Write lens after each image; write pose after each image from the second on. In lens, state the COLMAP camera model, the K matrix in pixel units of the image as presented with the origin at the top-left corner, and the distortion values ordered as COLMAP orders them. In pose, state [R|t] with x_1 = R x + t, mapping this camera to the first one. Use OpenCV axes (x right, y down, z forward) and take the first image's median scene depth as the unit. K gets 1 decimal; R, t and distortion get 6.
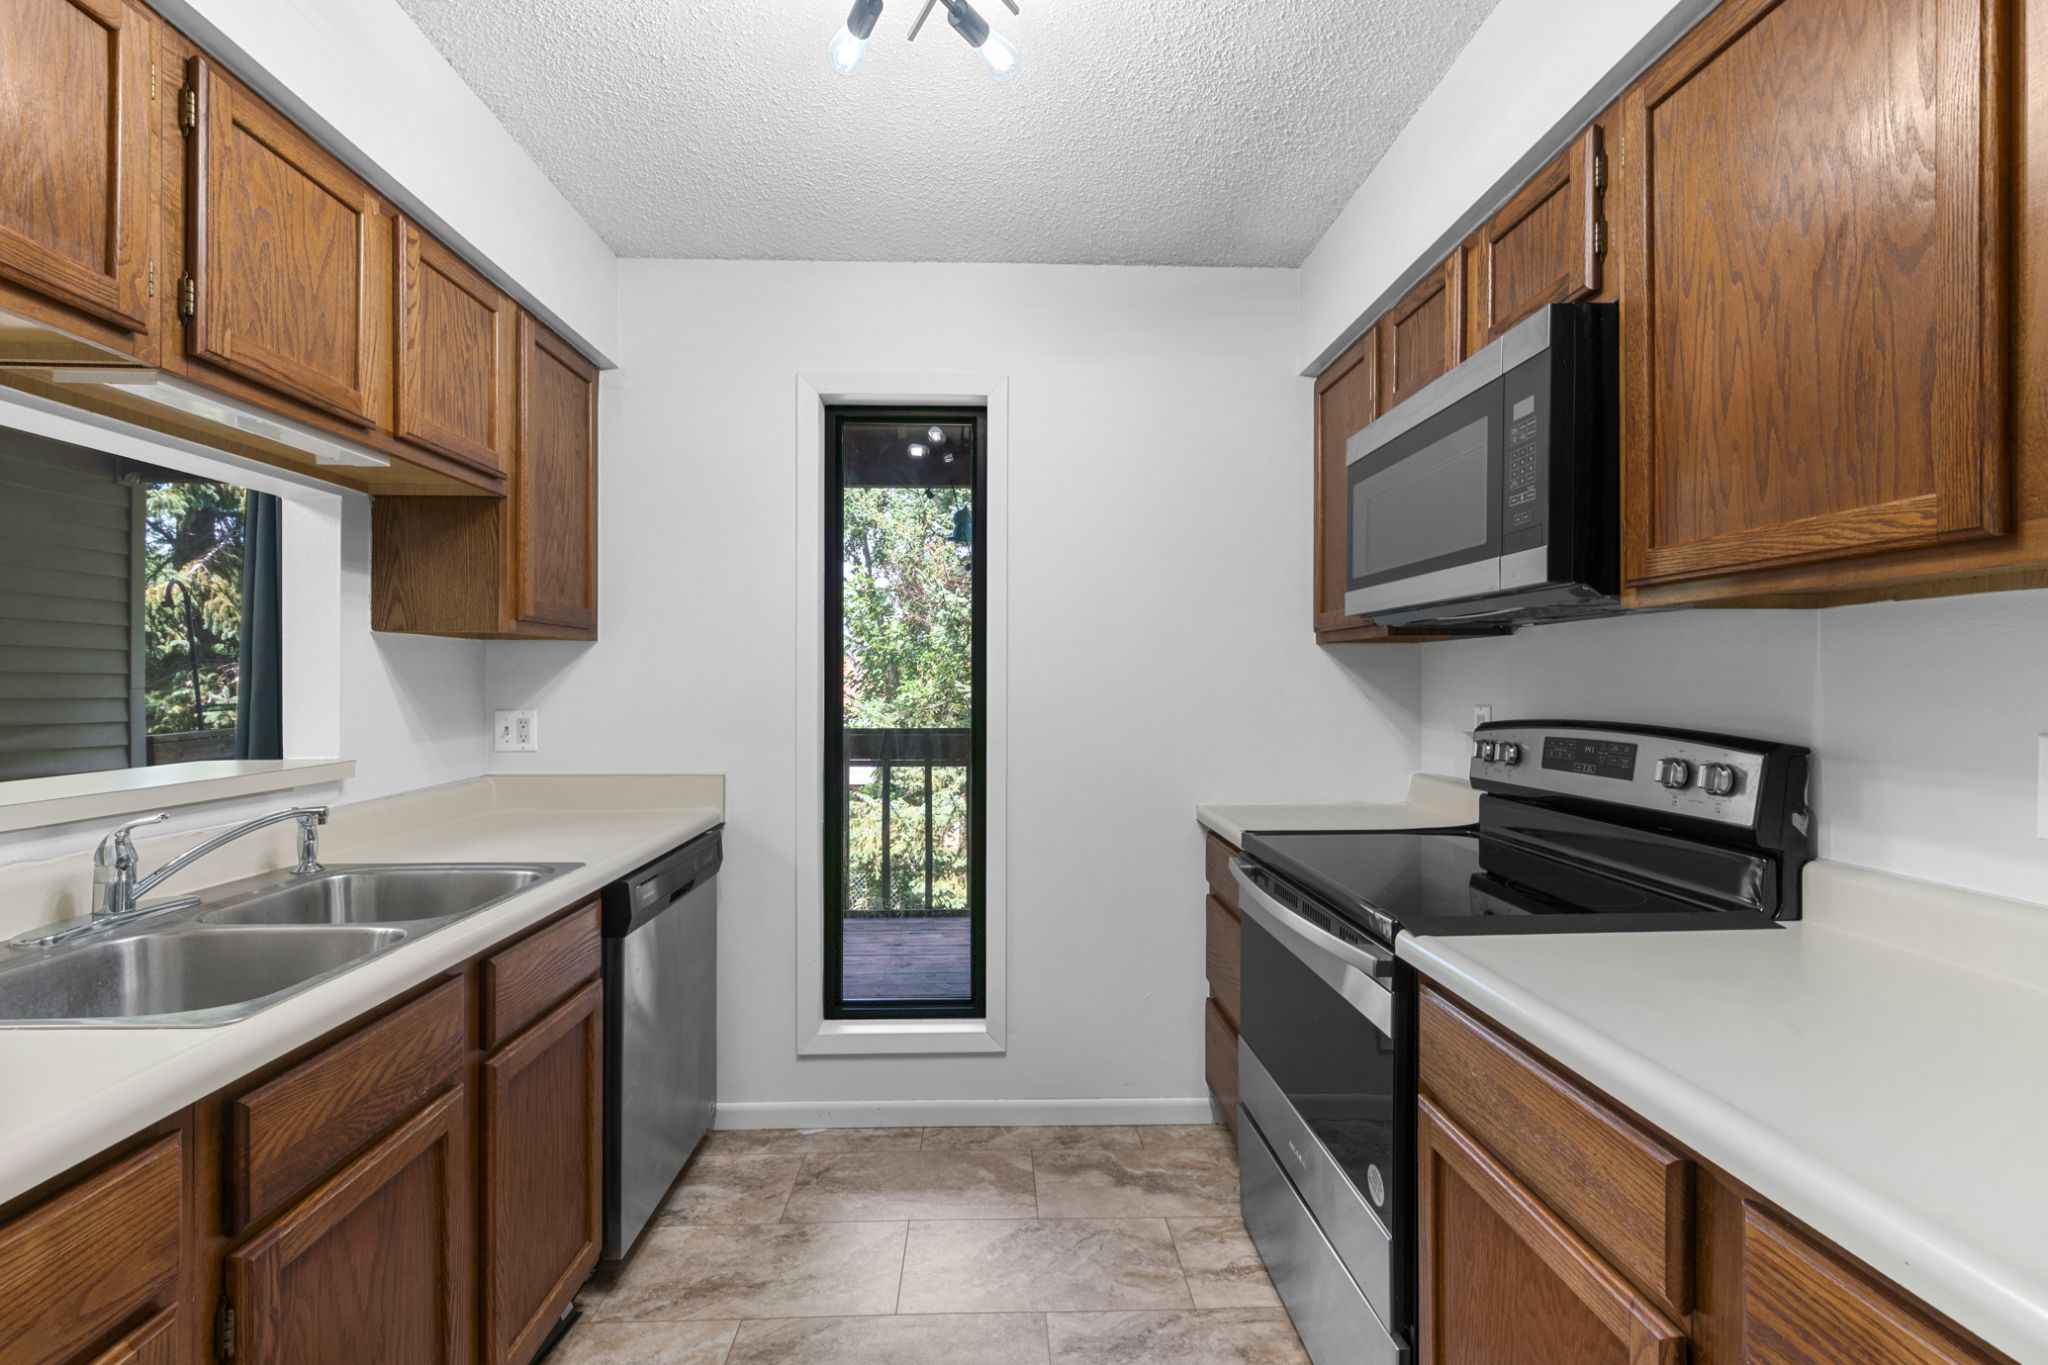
lens RADIAL K [[896.9, 0, 1008.3], [0, 896.9, 684.0], [0, 0, 1]] dist [0.002393, -0.000401]
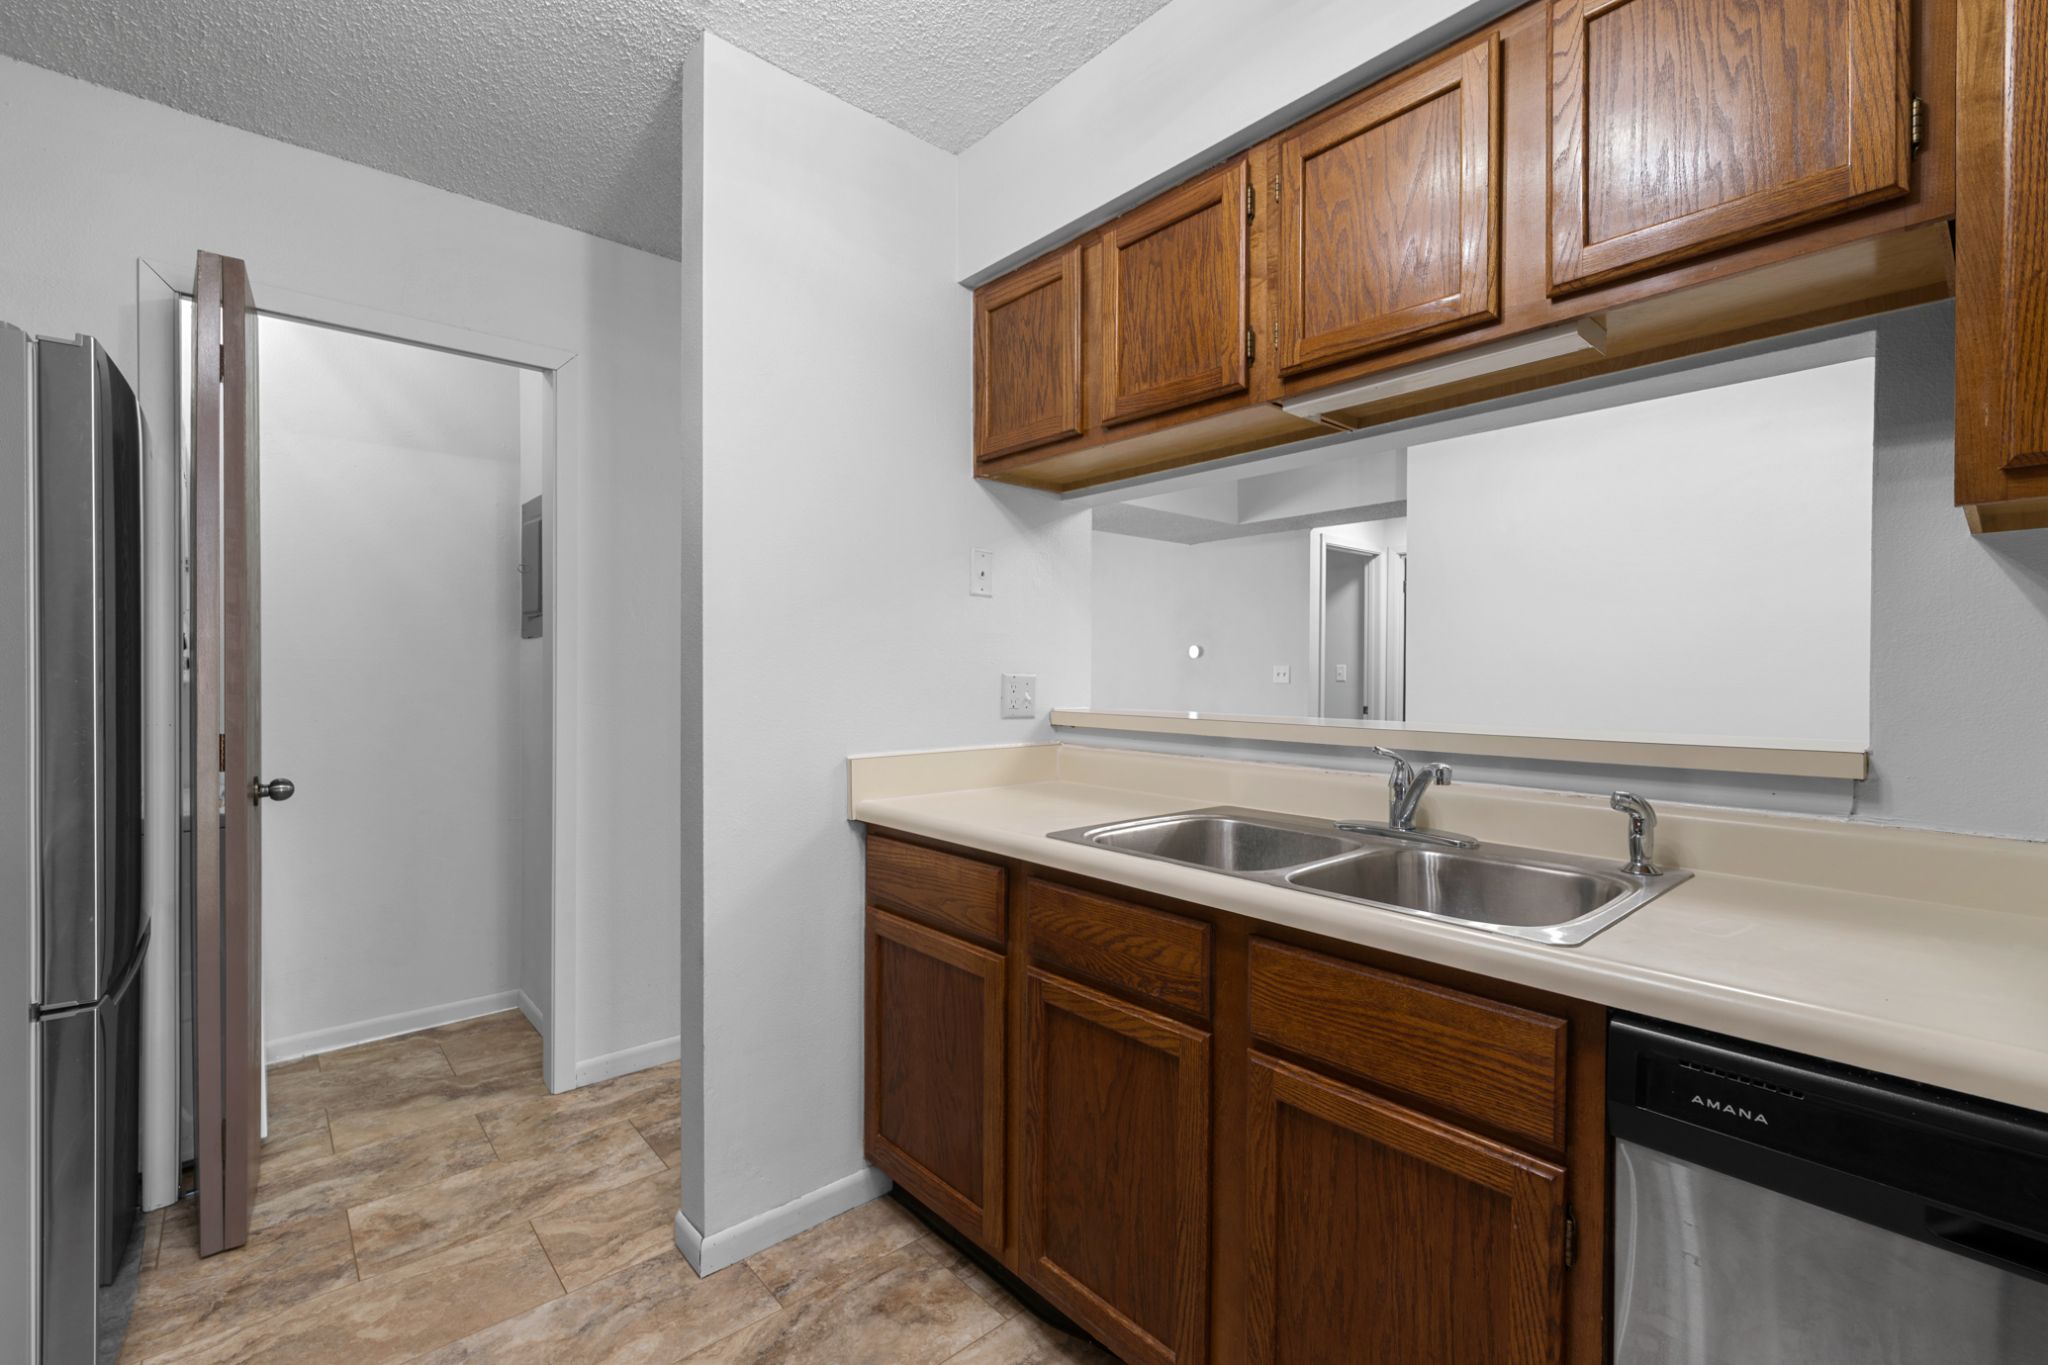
lens RADIAL K [[896.9, 0, 1032.9], [0, 896.9, 692.5], [0, 0, 1]] dist [0.002393, -0.000401]
pose [[-0.756231, 0.012180, -0.654191, 0.139464], [-0.001130, 0.999801, 0.019920, 0.040271], [0.654304, 0.015804, -0.756067, 1.171819]]
